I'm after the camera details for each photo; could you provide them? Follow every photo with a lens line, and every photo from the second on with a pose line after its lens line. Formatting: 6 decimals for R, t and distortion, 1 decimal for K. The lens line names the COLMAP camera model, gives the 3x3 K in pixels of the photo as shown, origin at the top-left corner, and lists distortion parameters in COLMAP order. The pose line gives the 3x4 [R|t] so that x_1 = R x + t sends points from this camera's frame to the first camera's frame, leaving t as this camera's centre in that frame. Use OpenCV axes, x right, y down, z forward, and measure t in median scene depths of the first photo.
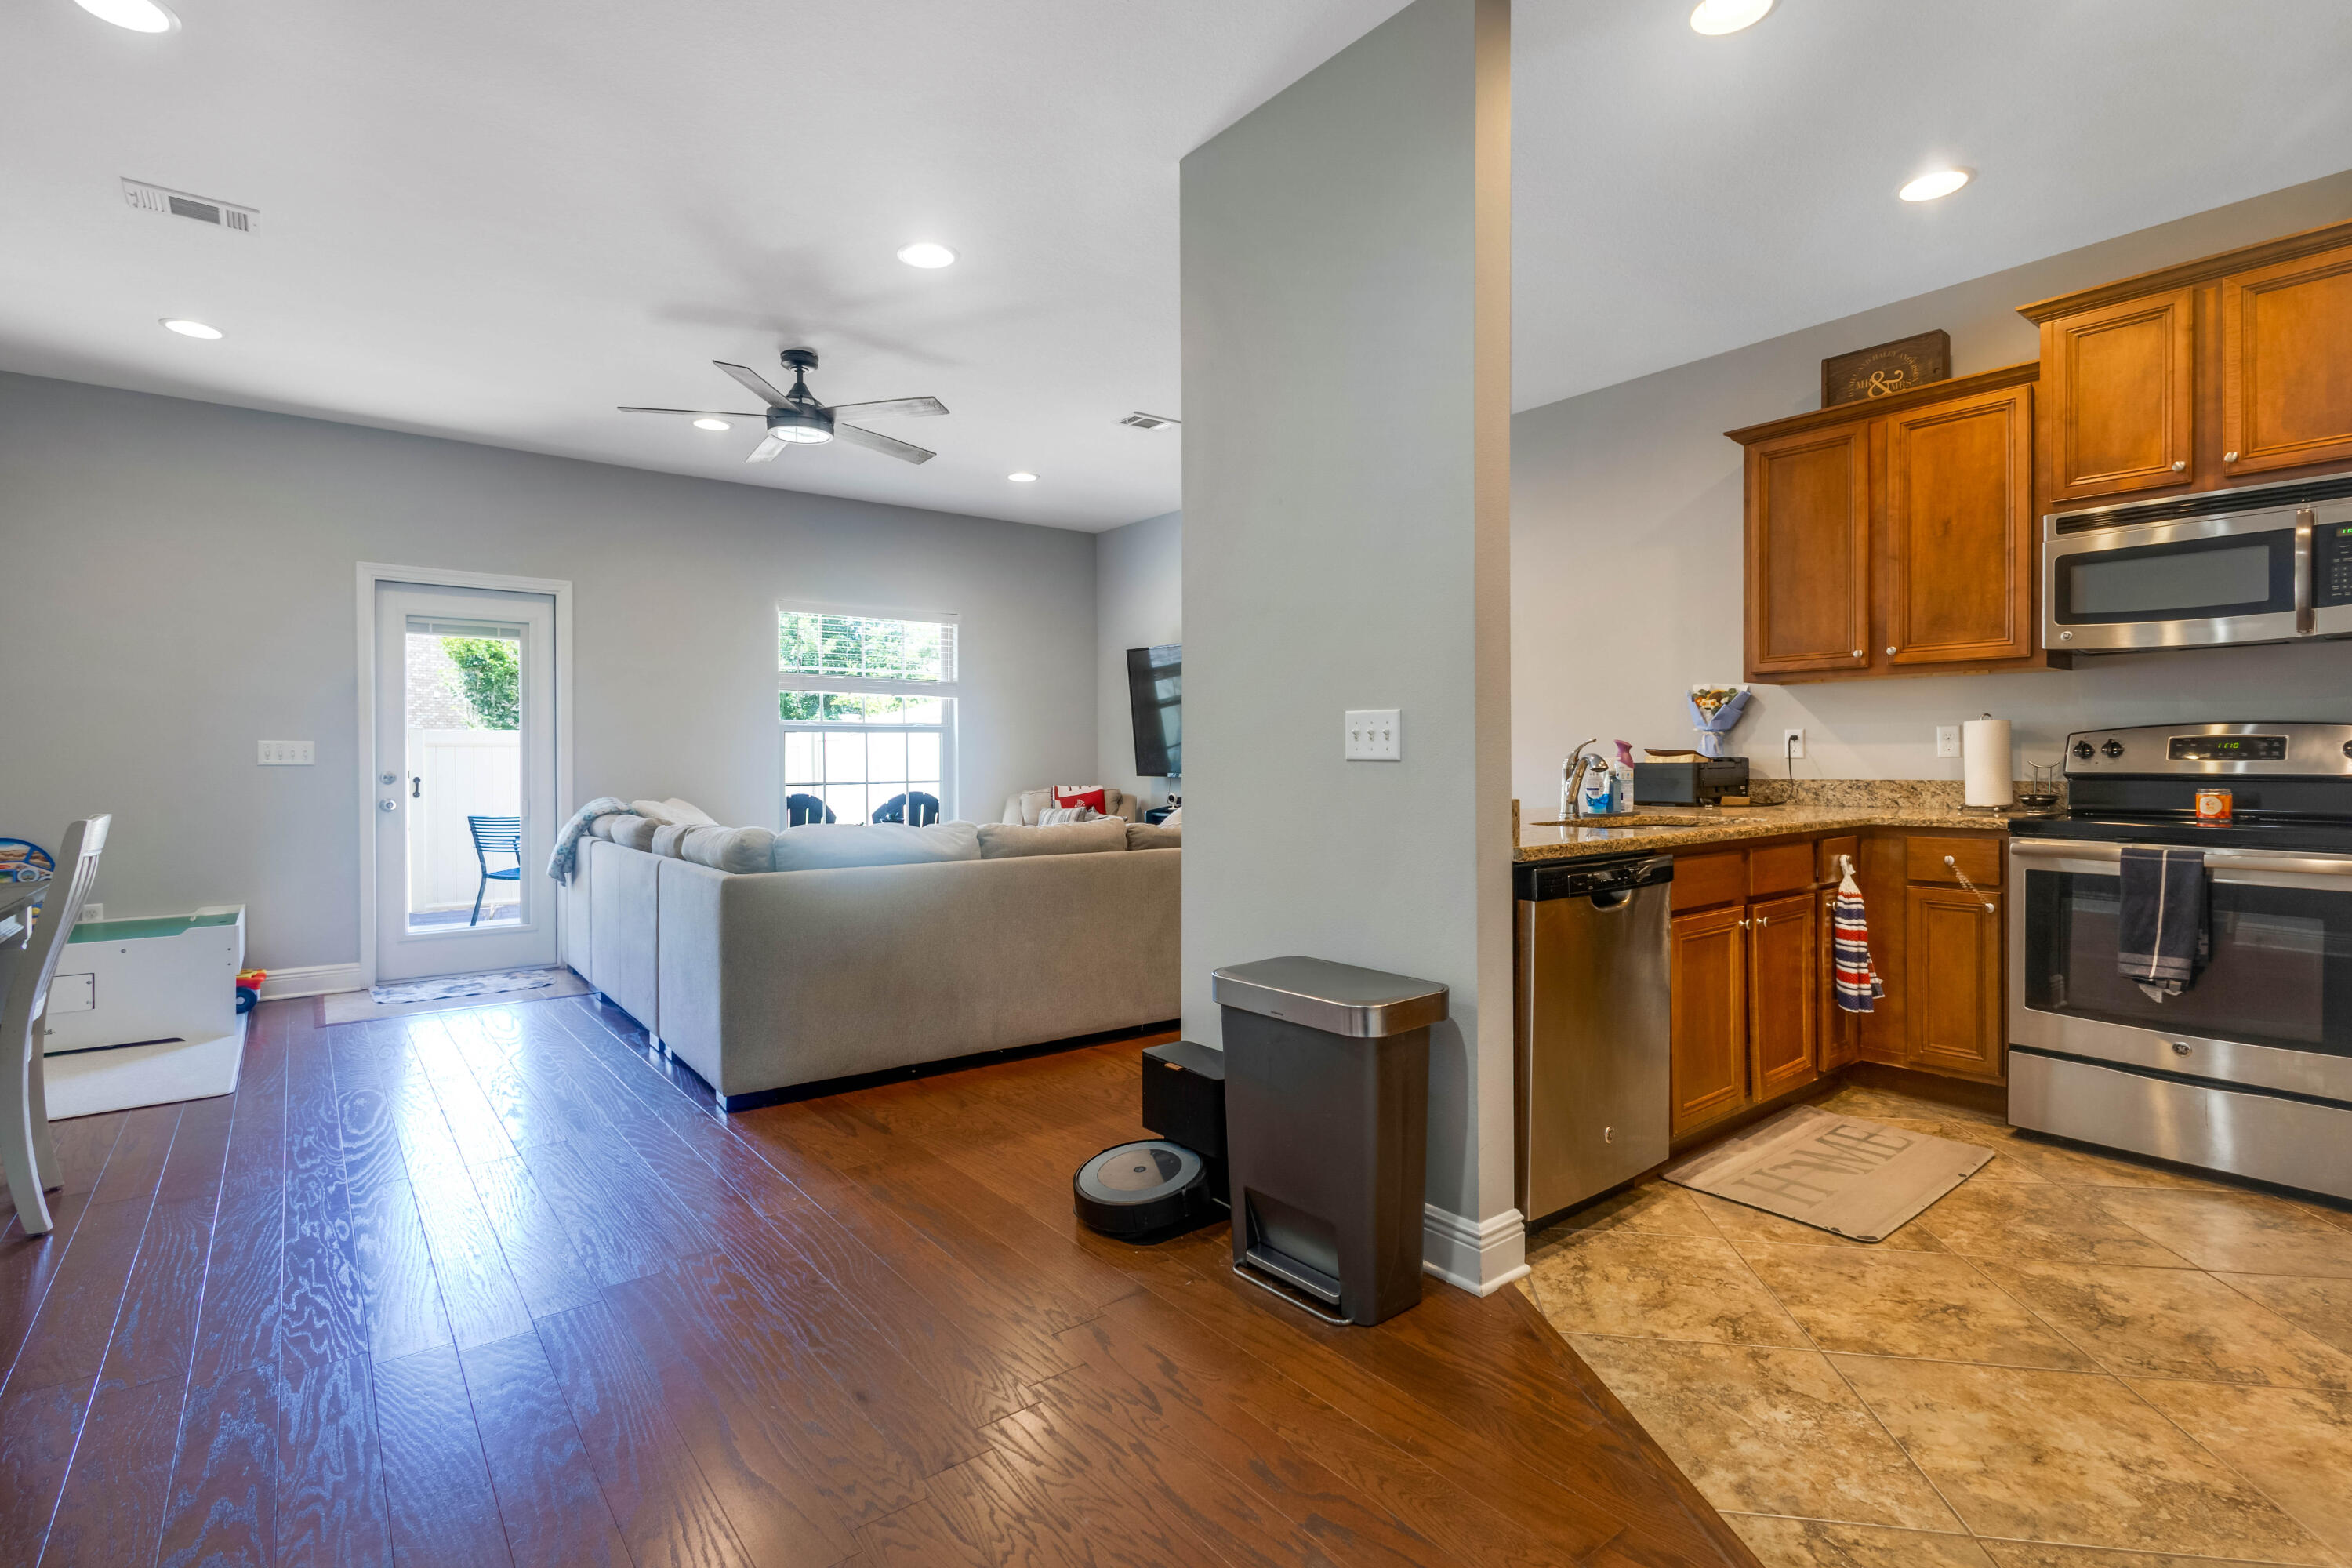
lens RADIAL K [[1131.4, 0, 1178.0], [0, 1131.4, 767.2], [0, 0, 1]] dist [0.012236, 0.000842]
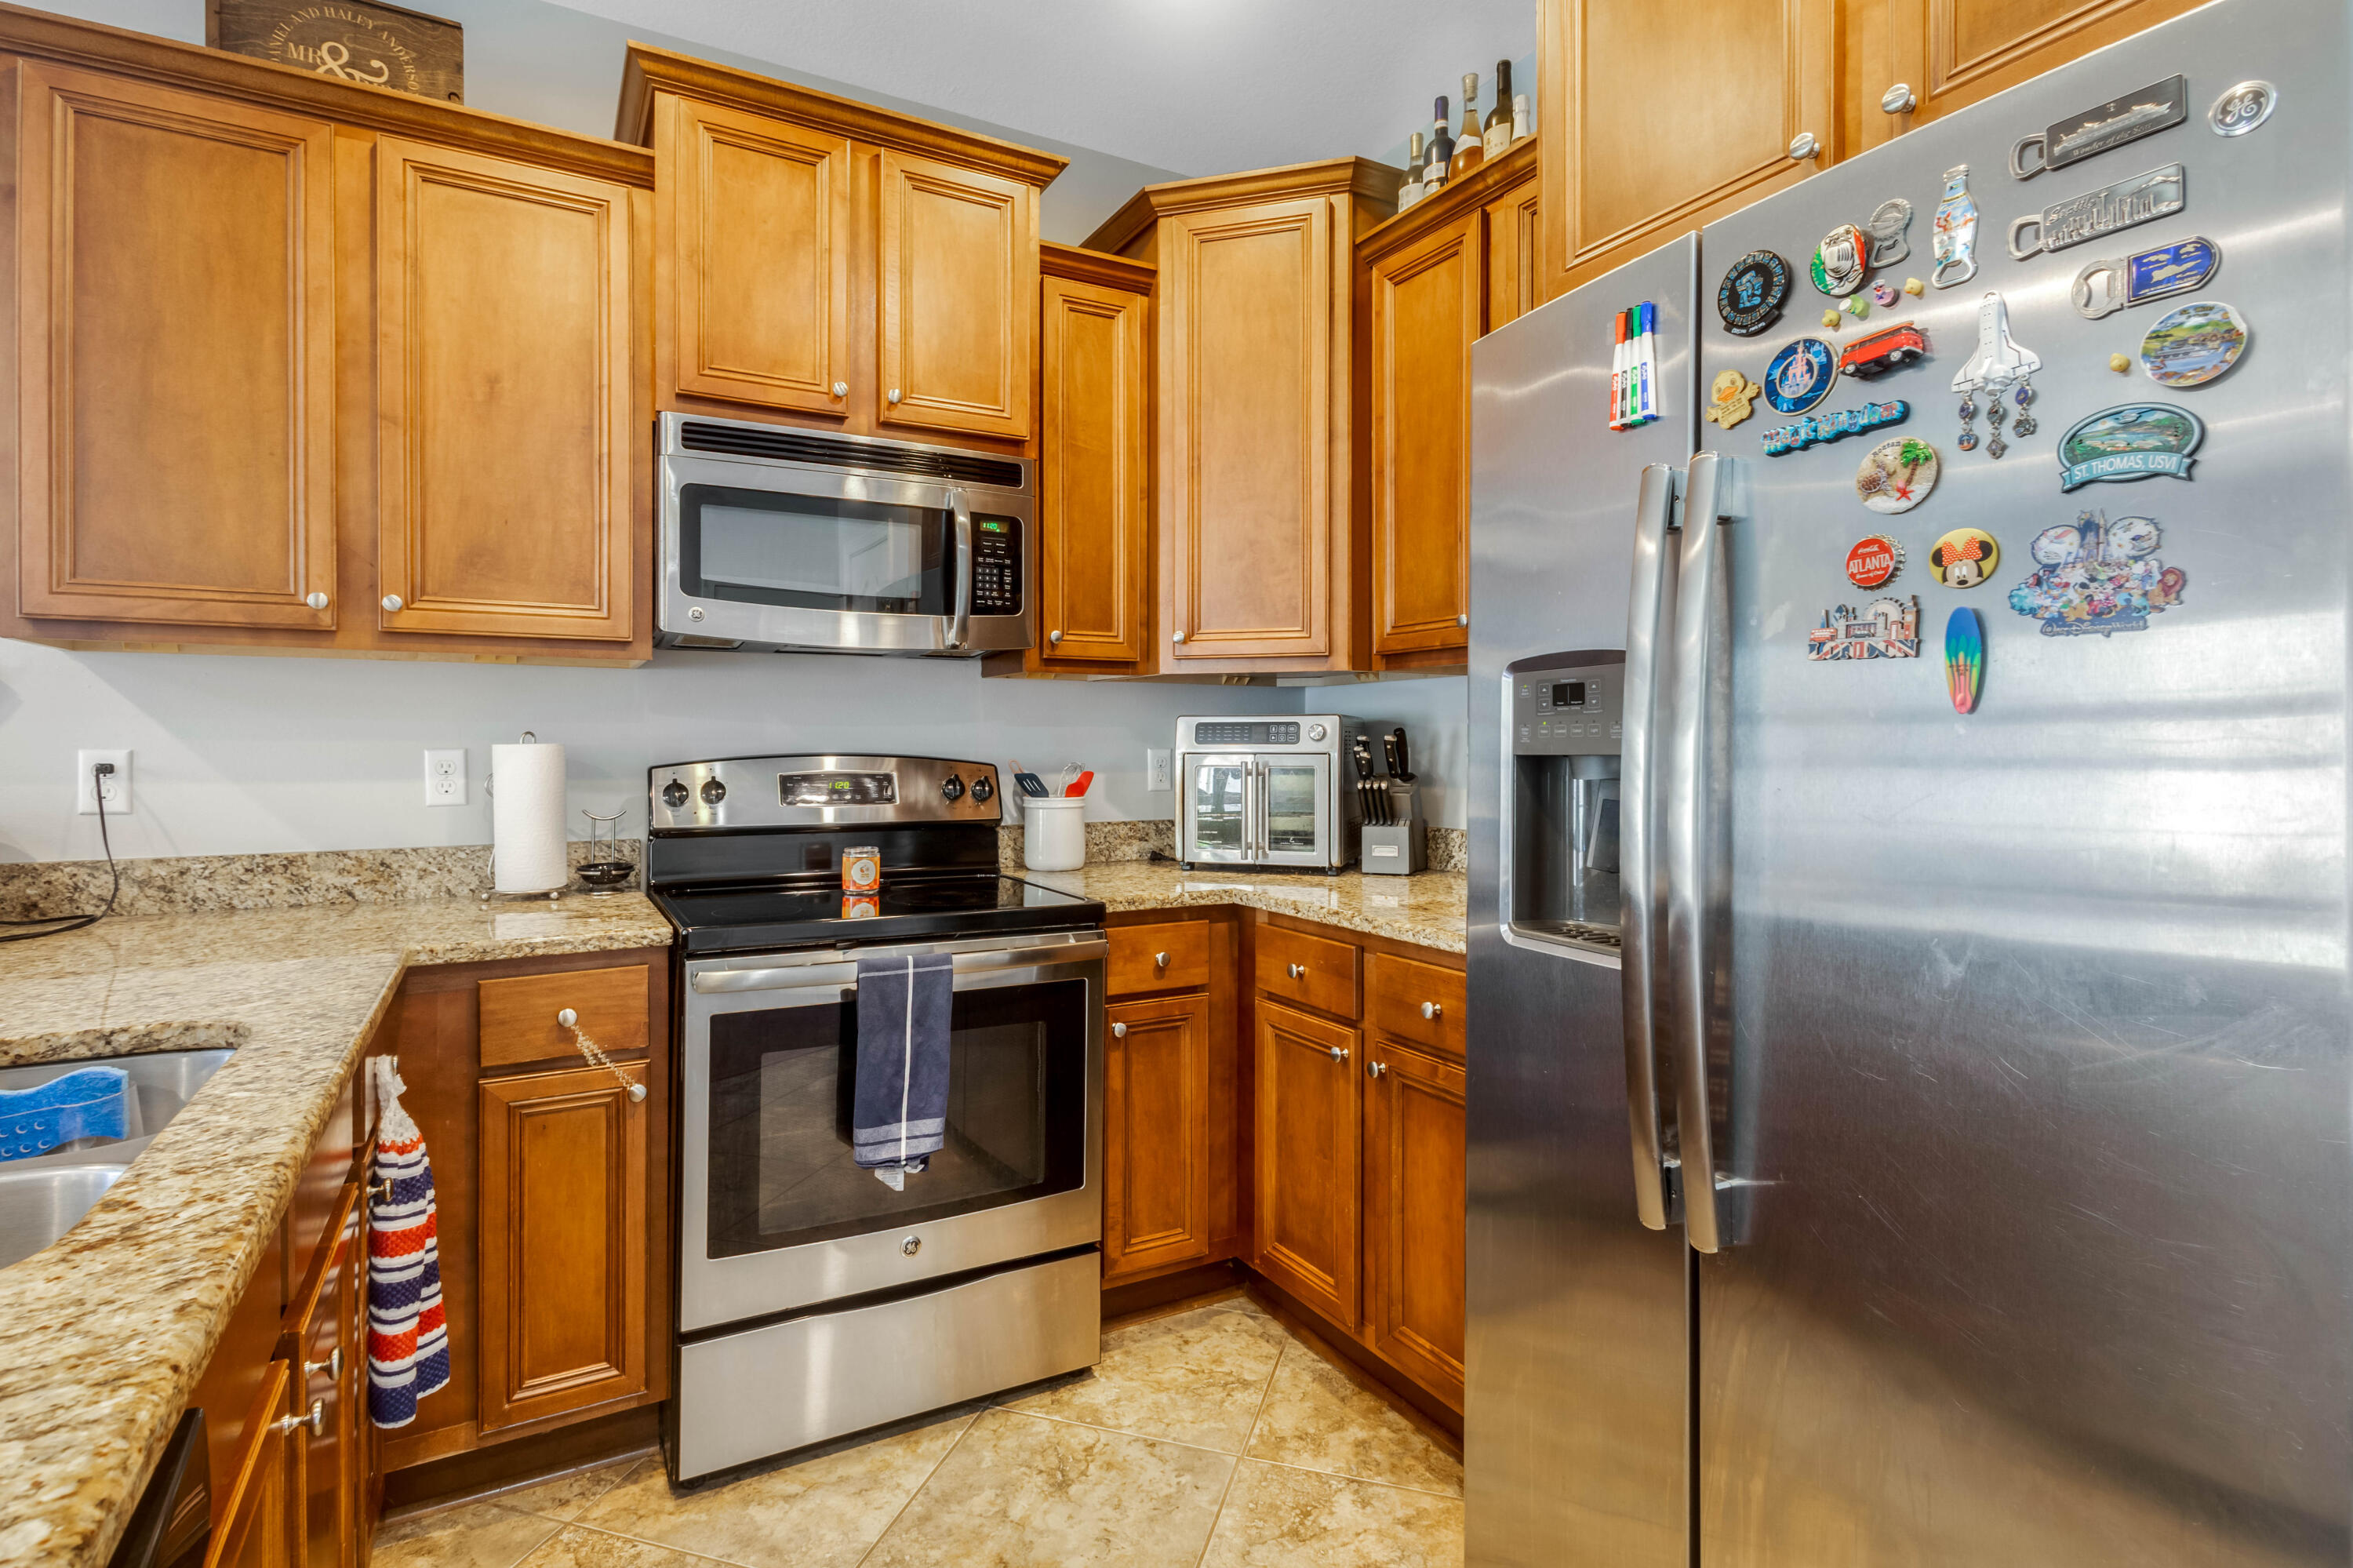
lens RADIAL K [[1131.9, 0, 1127.7], [0, 1131.9, 742.0], [0, 0, 1]] dist [0.012236, 0.000842]
pose [[0.176153, 0.004139, 0.984354, 0.190413], [0.004932, 0.999975, -0.005087, -0.036966], [-0.984351, 0.005751, 0.176128, 0.594966]]
